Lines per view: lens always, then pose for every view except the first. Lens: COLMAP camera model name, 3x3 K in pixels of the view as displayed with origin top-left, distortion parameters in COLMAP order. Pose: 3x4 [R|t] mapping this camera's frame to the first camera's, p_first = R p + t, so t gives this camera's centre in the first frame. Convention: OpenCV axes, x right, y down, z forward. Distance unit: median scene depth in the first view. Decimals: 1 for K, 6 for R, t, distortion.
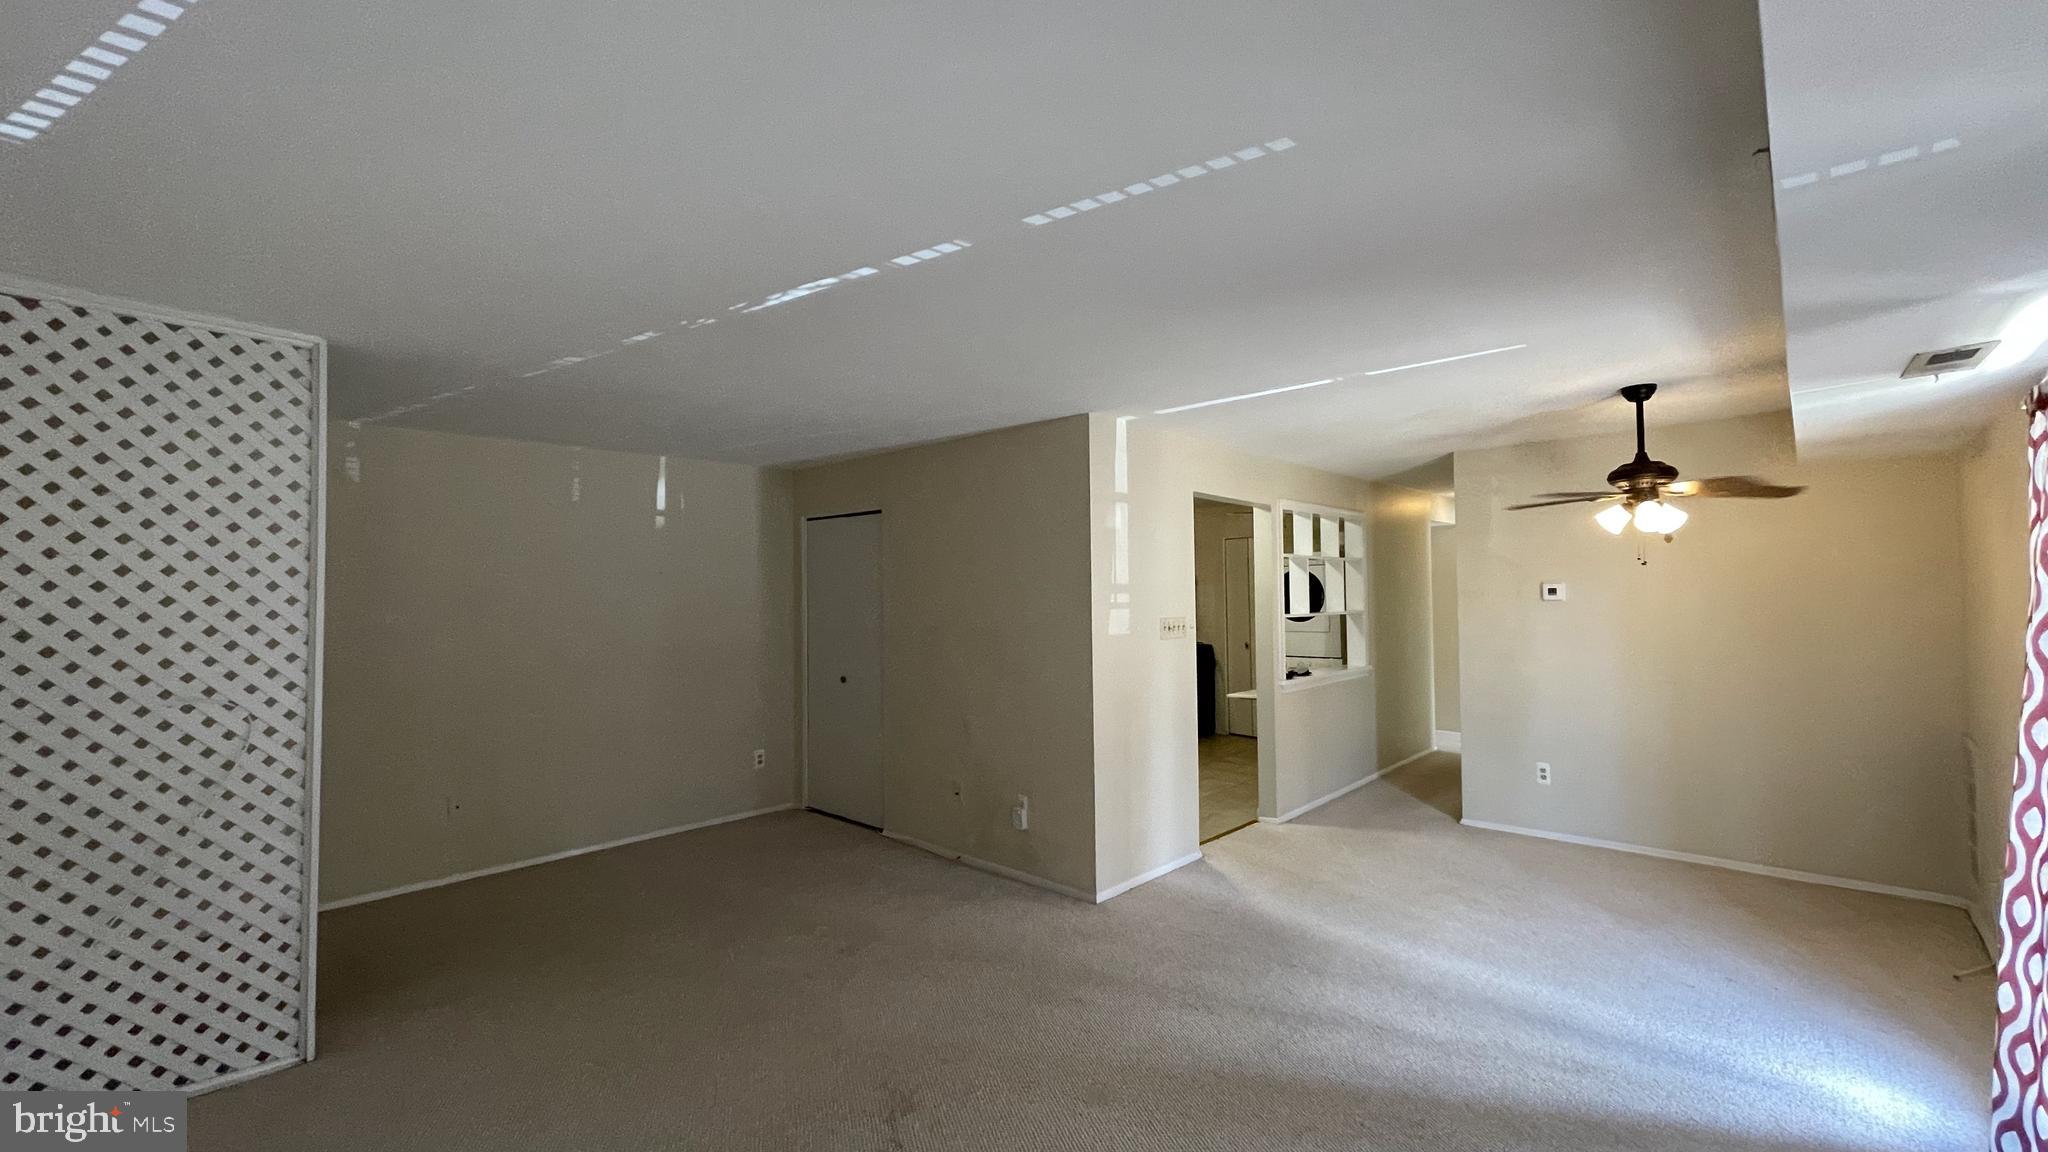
lens RADIAL K [[829.2, 0, 1024.0], [0, 829.2, 576.0], [0, 0, 1]] dist [-0.000027, -0.000109]
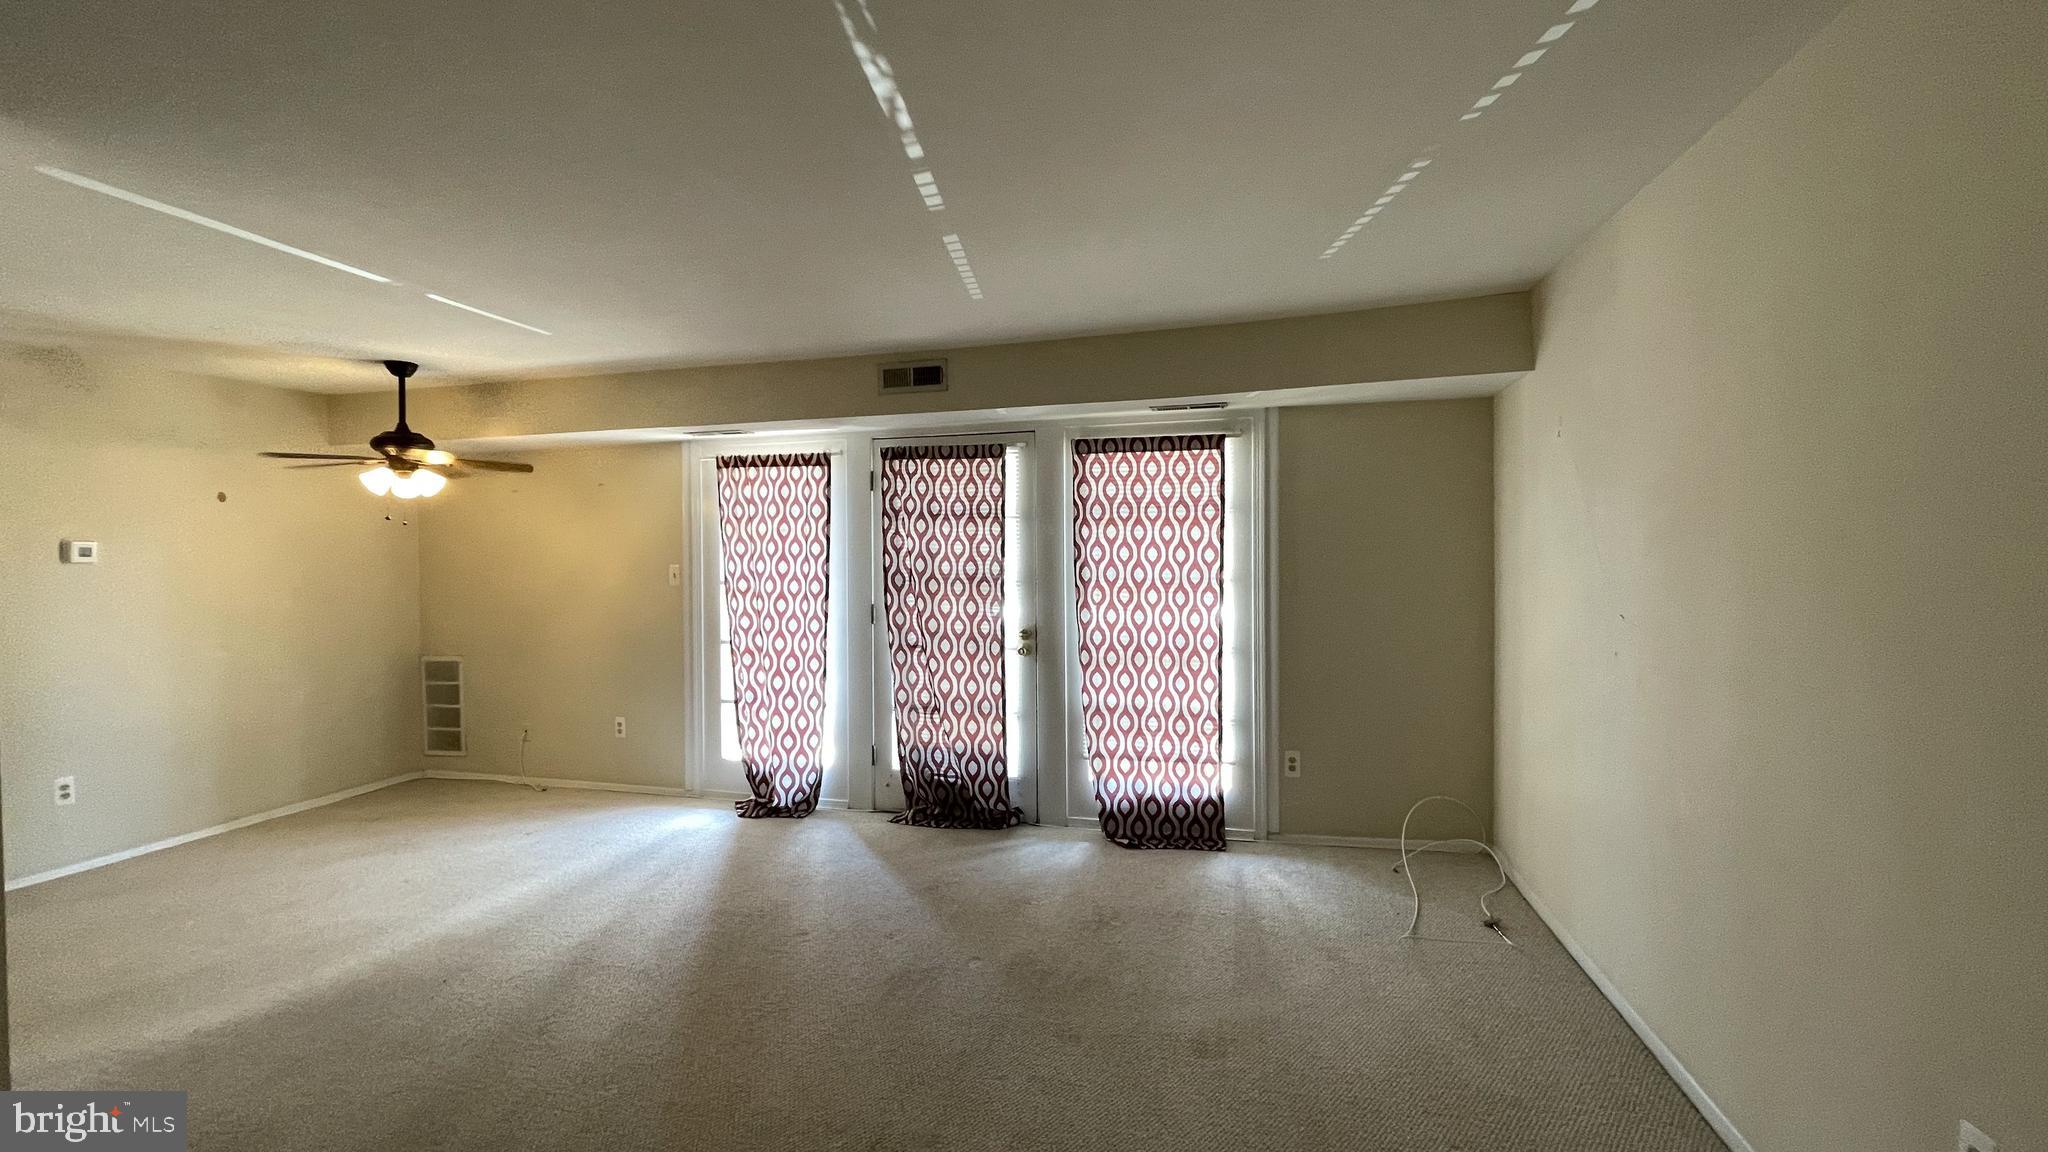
lens RADIAL K [[829.2, 0, 1024.0], [0, 829.2, 576.0], [0, 0, 1]] dist [-0.000027, -0.000109]
pose [[-0.477507, 0.001311, 0.878627, -0.637715], [-0.001775, 0.999995, -0.002457, 0.056855], [-0.878626, -0.002733, -0.477503, 0.817092]]
